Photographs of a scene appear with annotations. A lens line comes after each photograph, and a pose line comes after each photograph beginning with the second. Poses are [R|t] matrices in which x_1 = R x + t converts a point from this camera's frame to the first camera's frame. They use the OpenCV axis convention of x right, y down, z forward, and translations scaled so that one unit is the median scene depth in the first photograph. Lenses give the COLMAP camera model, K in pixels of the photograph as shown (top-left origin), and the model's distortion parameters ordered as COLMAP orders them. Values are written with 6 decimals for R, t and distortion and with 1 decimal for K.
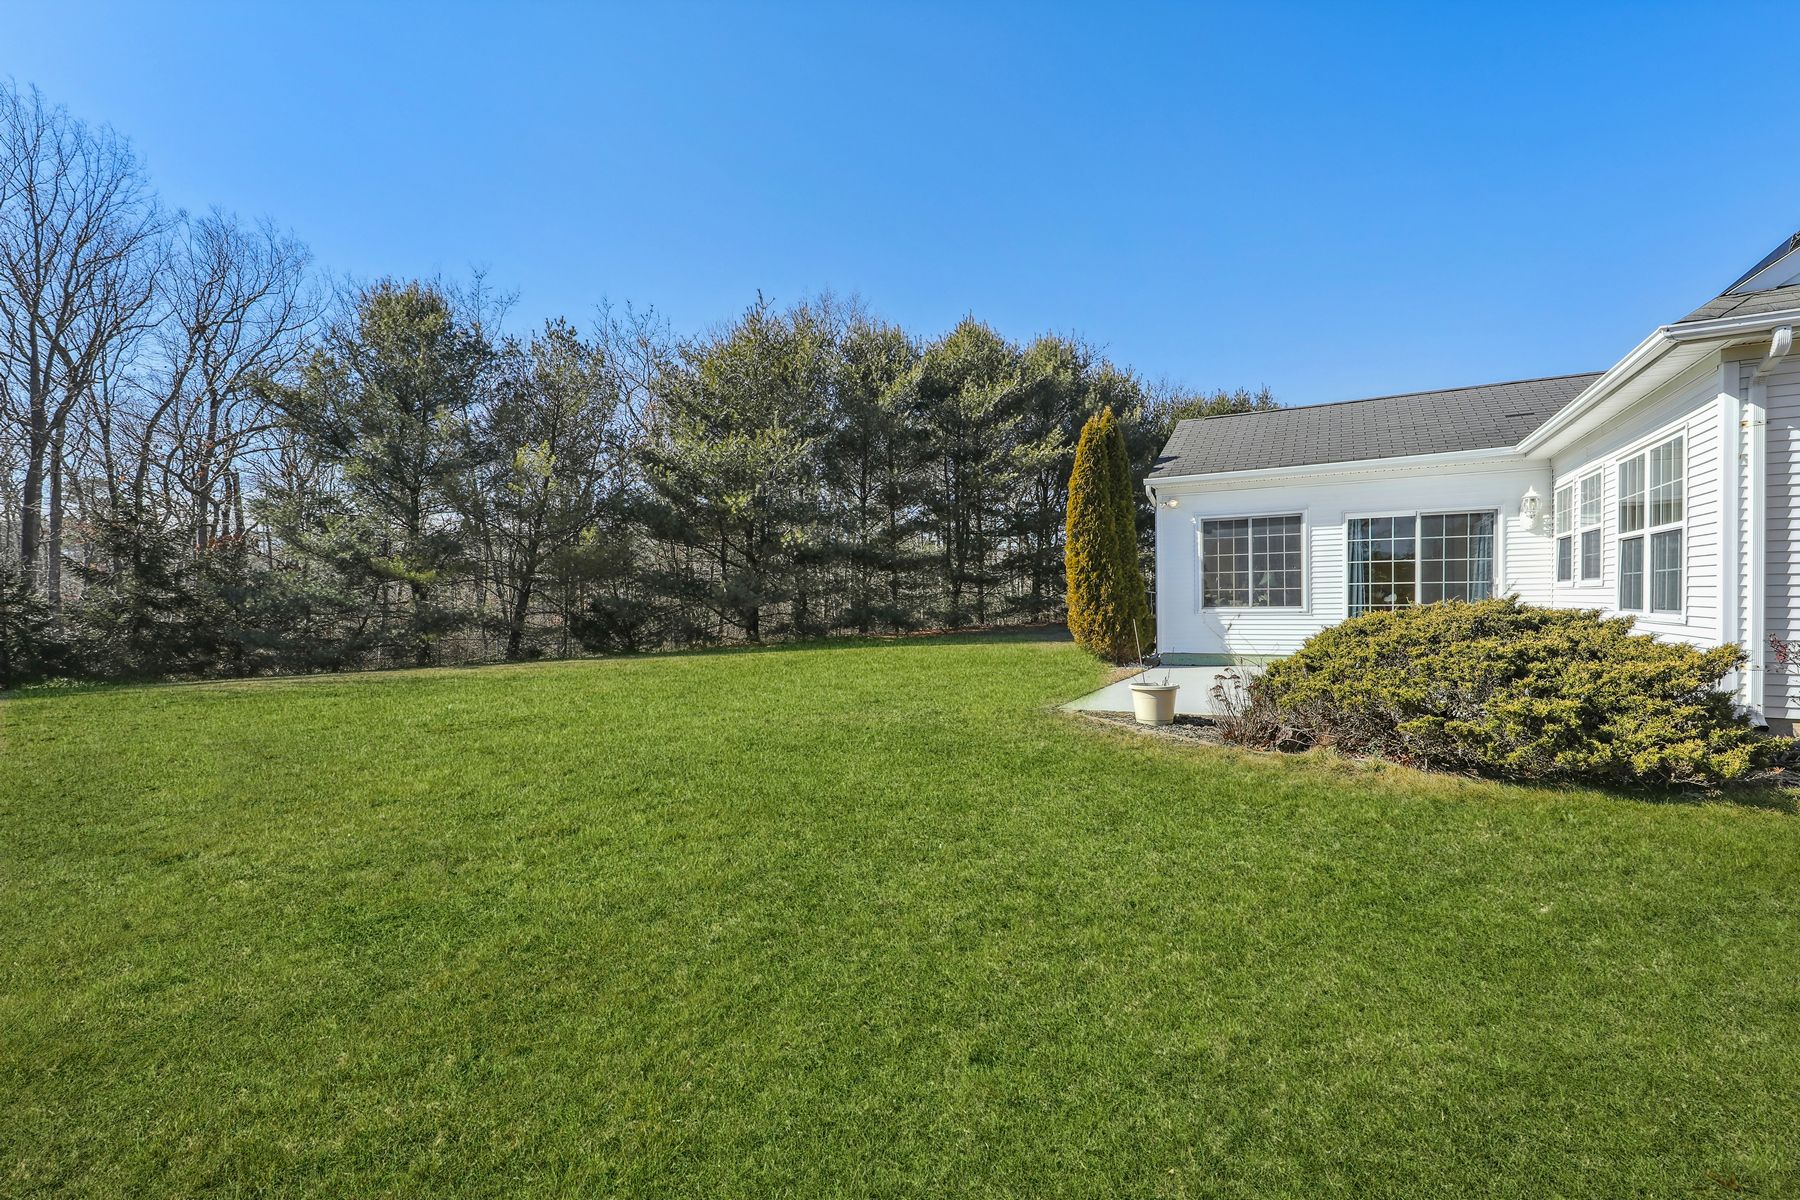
lens RADIAL K [[795.3, 0, 891.3], [0, 795.3, 602.5], [0, 0, 1]] dist [-0.001101, 0.000112]
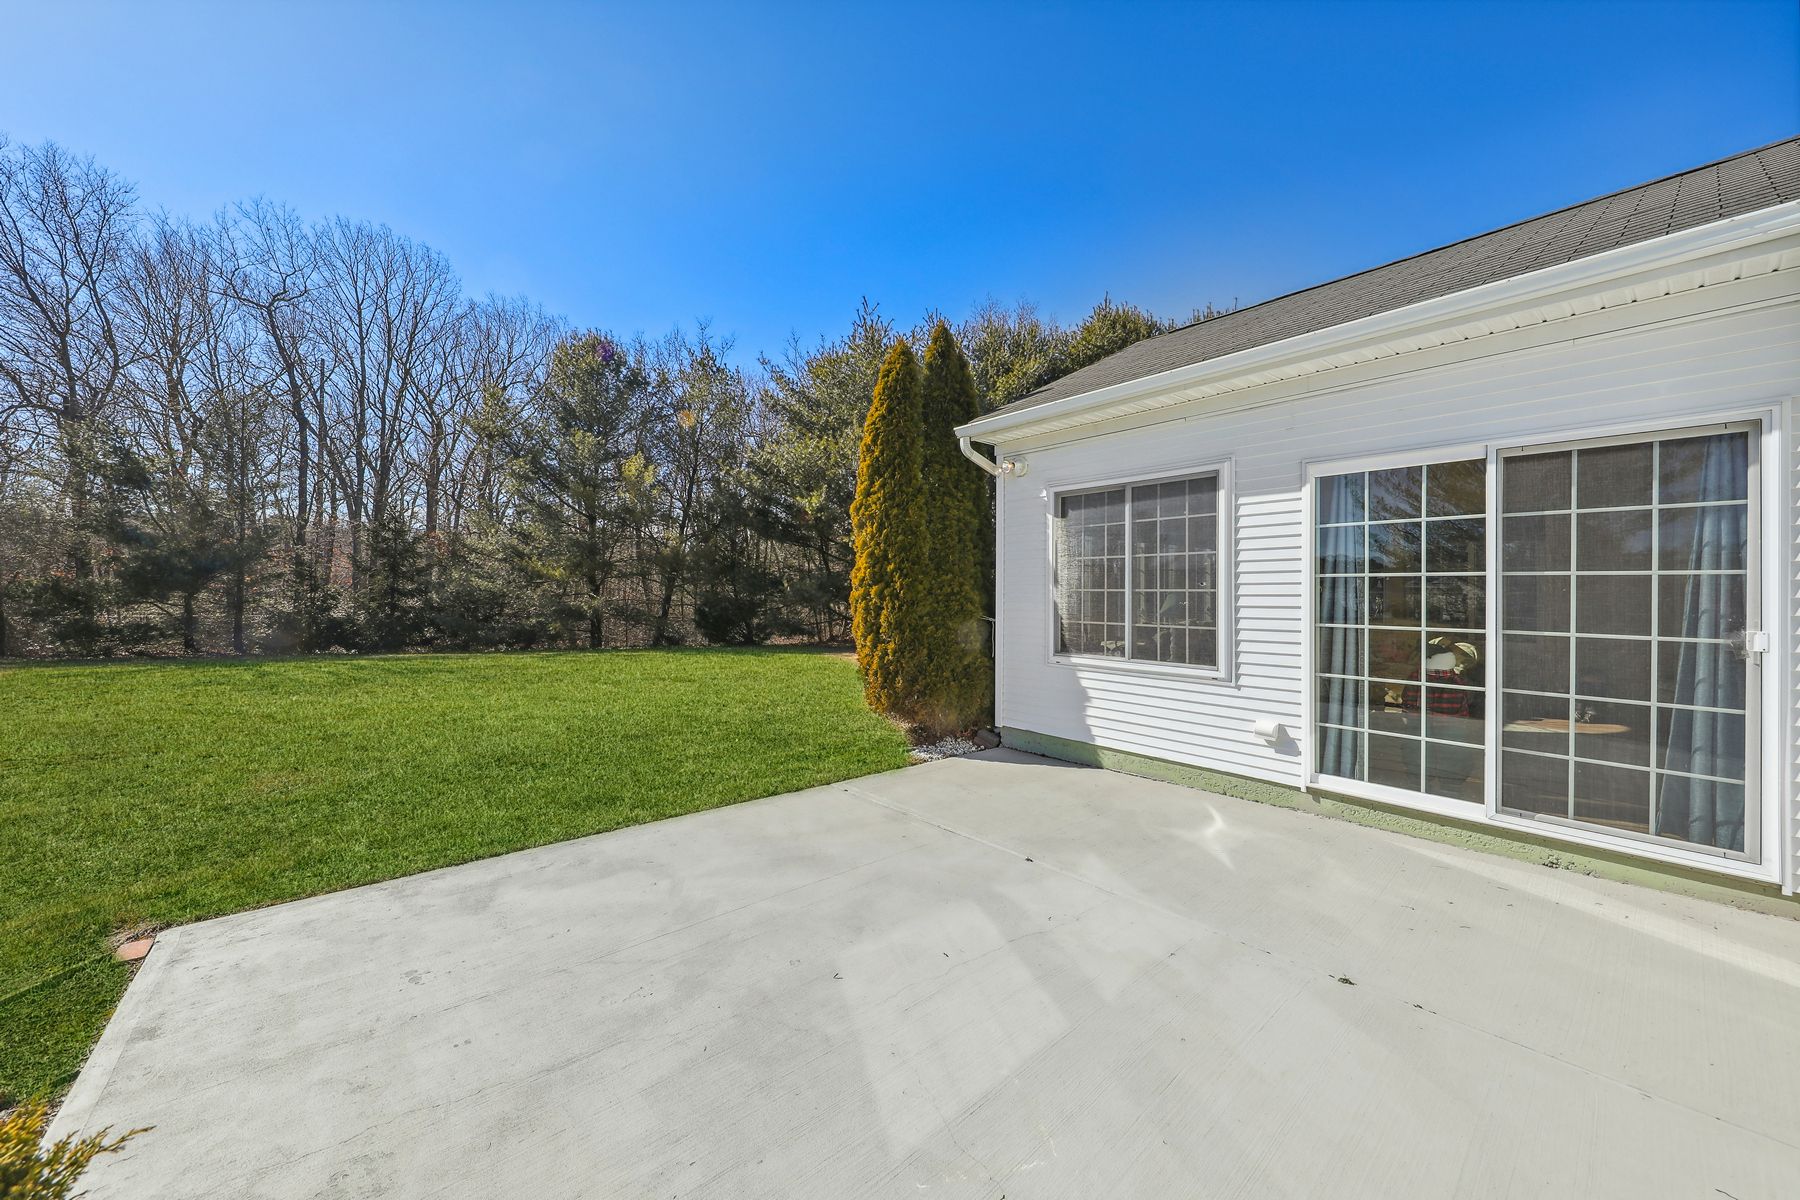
lens RADIAL K [[664.6, 0, 901.2], [0, 664.6, 586.7], [0, 0, 1]] dist [-0.011213, -0.000179]
pose [[0.930994, 0.017769, -0.364601, 0.463869], [-0.021721, 0.999741, -0.006742, -0.034443], [0.364387, 0.014196, 0.931140, 0.541739]]
